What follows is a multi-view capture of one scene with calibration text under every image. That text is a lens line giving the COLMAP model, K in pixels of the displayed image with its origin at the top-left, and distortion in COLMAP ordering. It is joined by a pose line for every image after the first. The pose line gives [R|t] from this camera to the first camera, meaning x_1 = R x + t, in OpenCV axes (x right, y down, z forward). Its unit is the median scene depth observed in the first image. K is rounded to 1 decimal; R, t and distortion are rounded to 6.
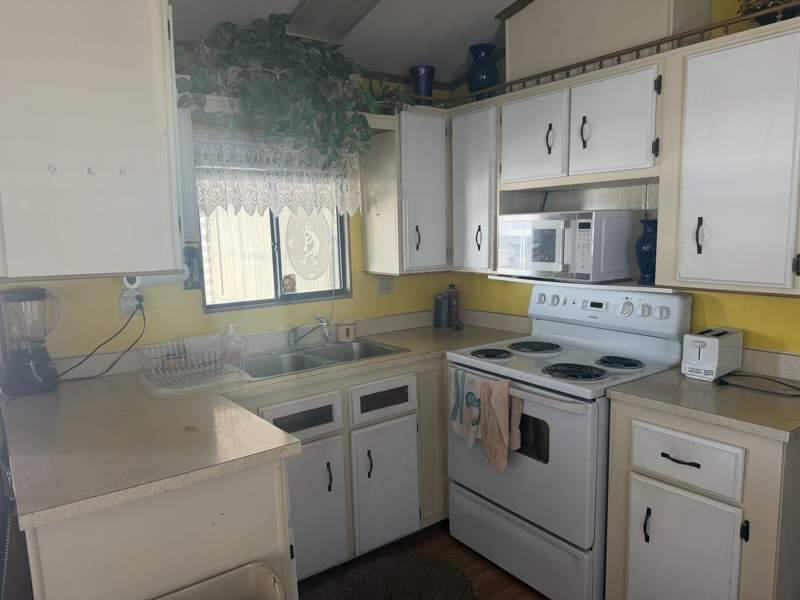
lens RADIAL K [[551.9, 0, 392.1], [0, 551.9, 301.1], [0, 0, 1]] dist [0.106138, -0.164181]
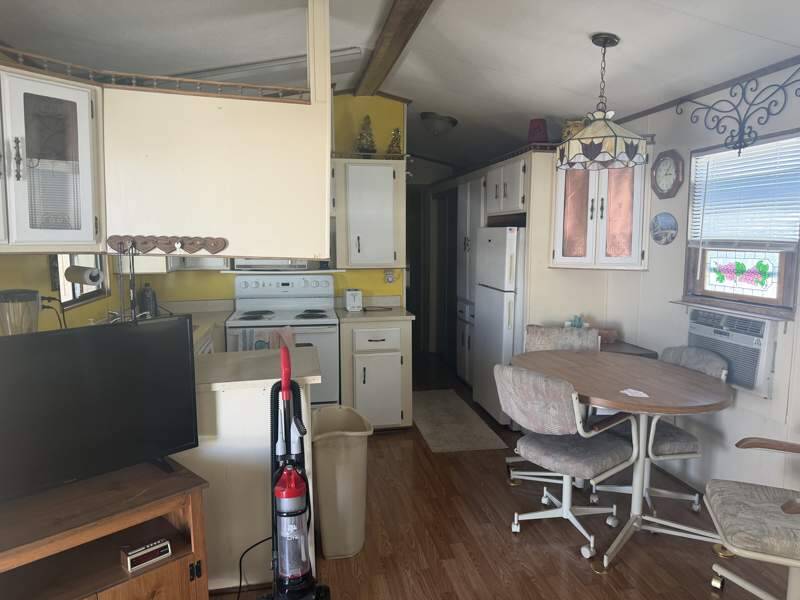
lens RADIAL K [[551.9, 0, 392.1], [0, 551.9, 301.1], [0, 0, 1]] dist [0.106138, -0.164181]
pose [[0.437643, -0.084947, 0.895127, -1.256436], [0.104492, 0.993587, 0.043203, 0.022698], [-0.893057, 0.074626, 0.443713, -0.079932]]
